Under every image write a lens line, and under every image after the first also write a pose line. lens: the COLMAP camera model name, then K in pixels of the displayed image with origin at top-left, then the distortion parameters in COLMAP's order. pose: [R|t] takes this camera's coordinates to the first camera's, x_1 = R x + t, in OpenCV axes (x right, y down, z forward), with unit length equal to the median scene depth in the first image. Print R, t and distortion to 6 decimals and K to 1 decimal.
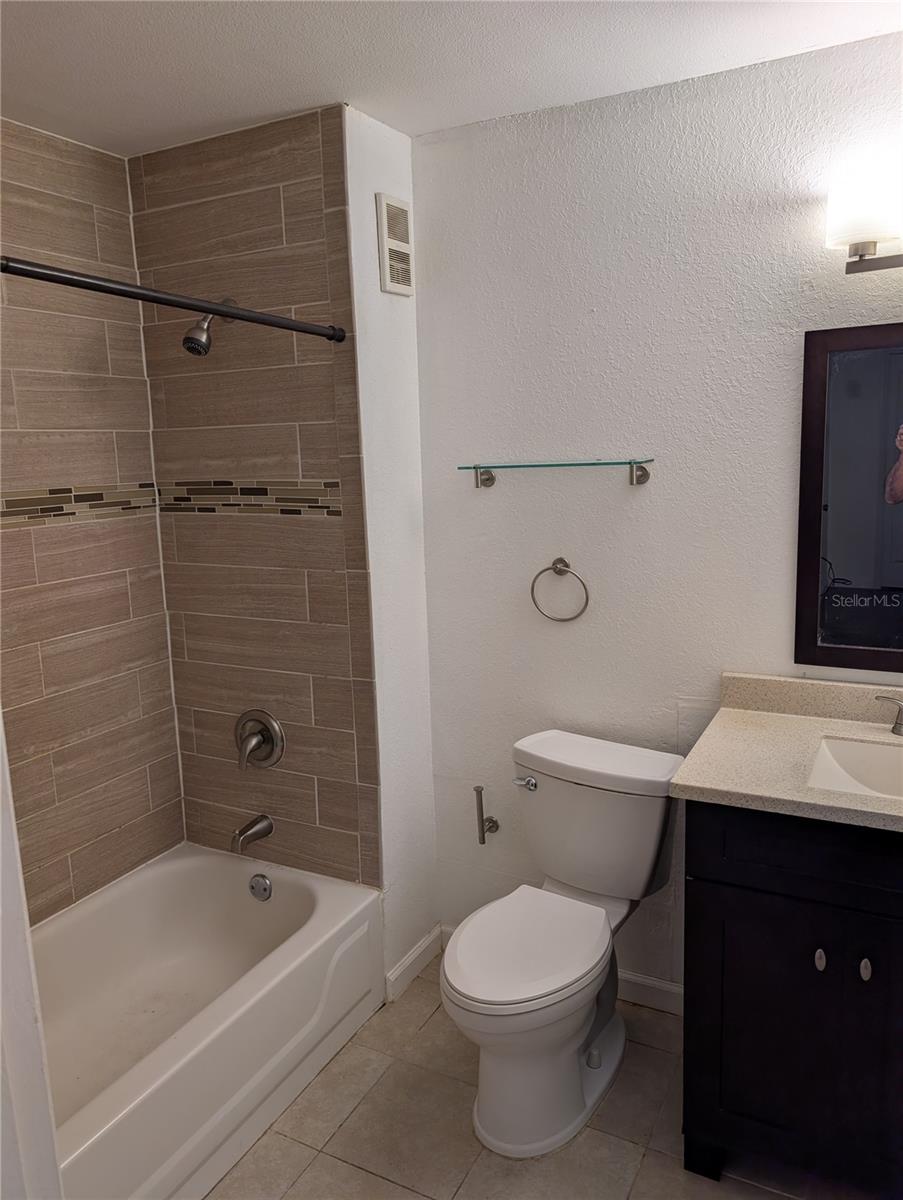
lens RADIAL K [[863.7, 0, 451.5], [0, 863.7, 600.0], [0, 0, 1]] dist [0.012241, 0.004357]
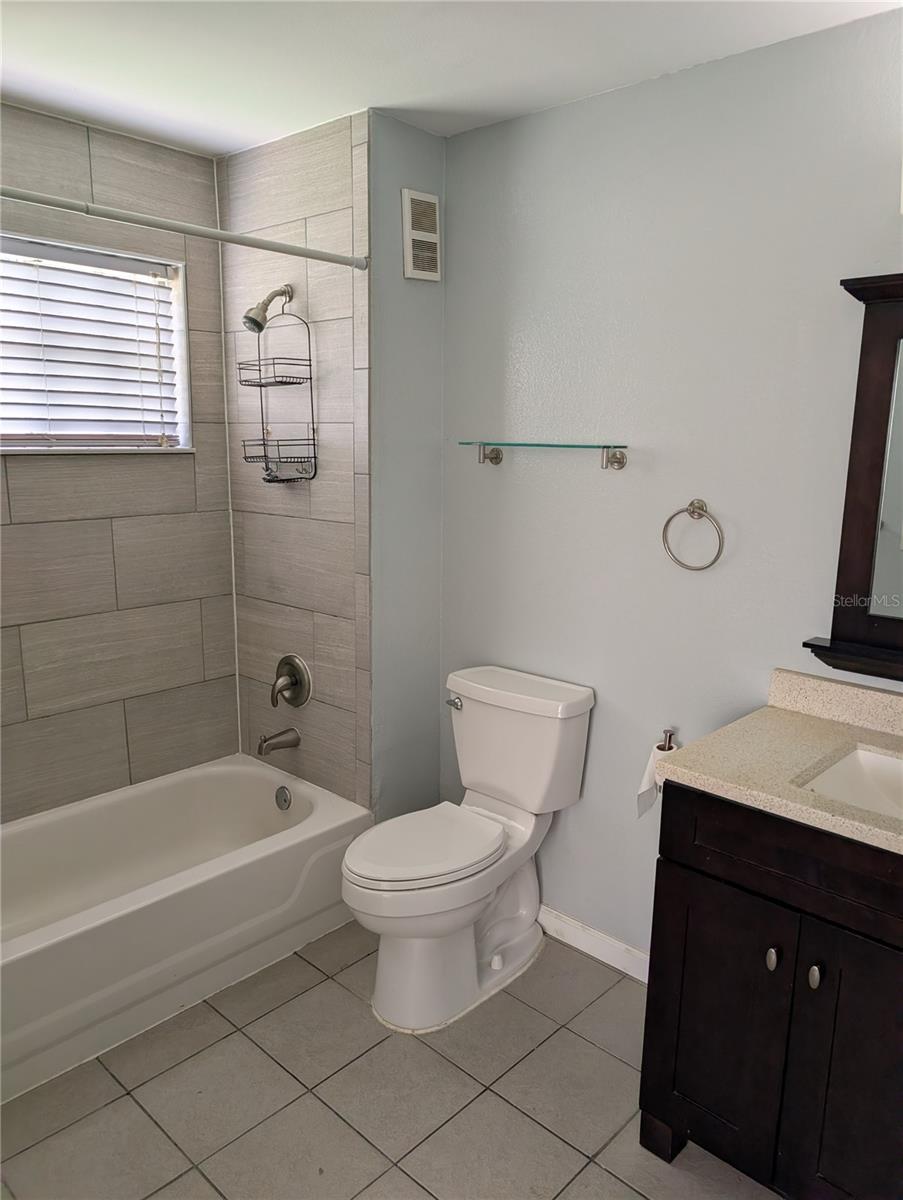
lens RADIAL K [[863.7, 0, 451.5], [0, 863.7, 600.0], [0, 0, 1]] dist [0.012241, 0.004357]
pose [[0.959149, 0.106955, -0.261906, 0.304192], [-0.100165, 0.994199, 0.039179, 0.002964], [0.264577, -0.011344, 0.964298, -0.053704]]
